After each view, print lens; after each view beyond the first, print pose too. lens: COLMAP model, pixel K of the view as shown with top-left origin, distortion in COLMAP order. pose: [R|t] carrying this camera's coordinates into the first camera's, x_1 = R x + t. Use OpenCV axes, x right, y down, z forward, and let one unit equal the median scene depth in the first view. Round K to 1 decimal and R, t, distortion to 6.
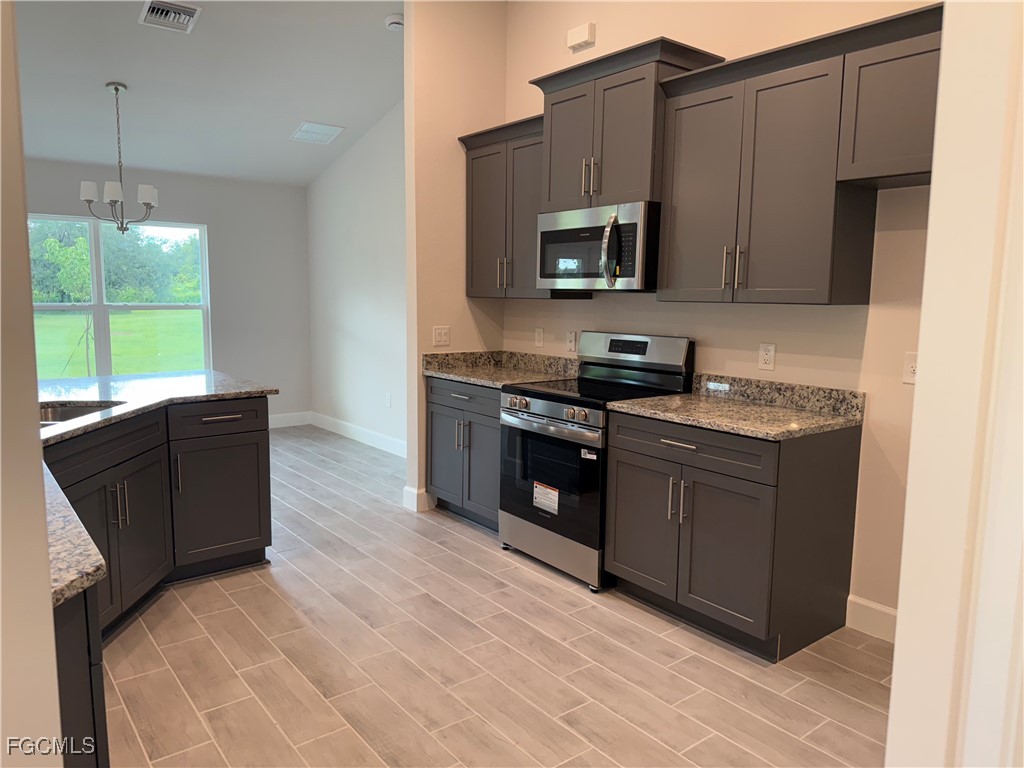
lens RADIAL K [[722.9, 0, 512.1], [0, 722.9, 382.8], [0, 0, 1]] dist [0.000334, -0.001348]
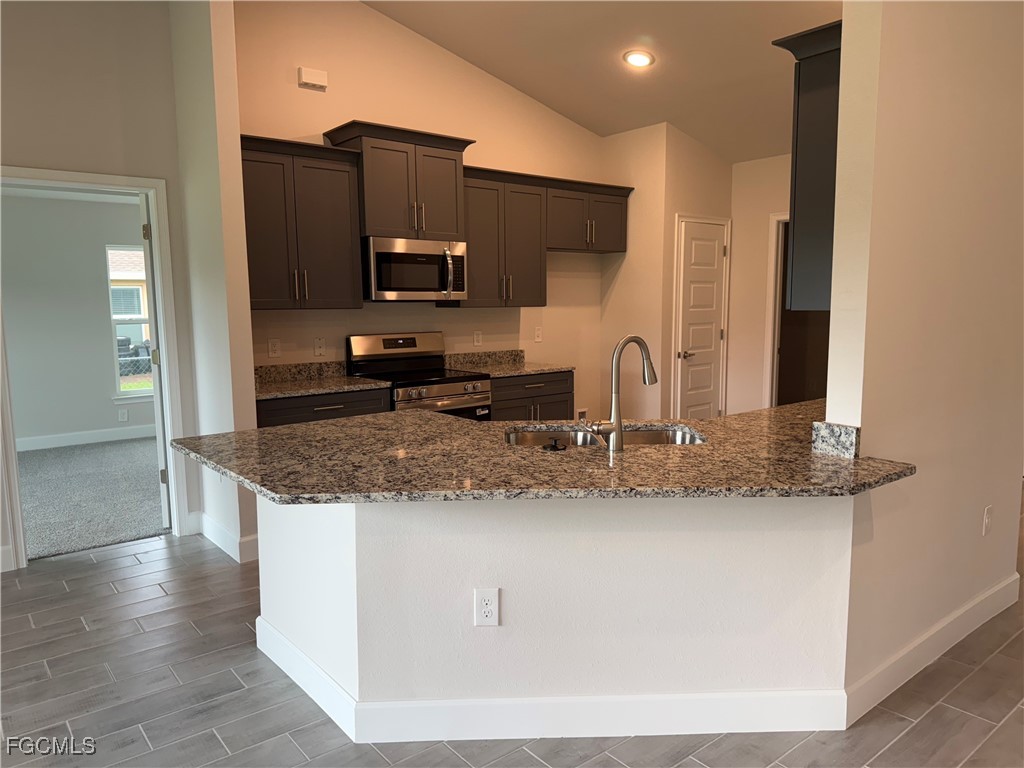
lens RADIAL K [[722.9, 0, 512.6], [0, 722.9, 387.6], [0, 0, 1]] dist [0.000334, -0.001348]
pose [[-0.023099, -0.132920, 0.990858, -1.350421], [0.129785, 0.982336, 0.134802, -0.139721], [-0.991273, 0.131712, -0.005440, 0.933990]]
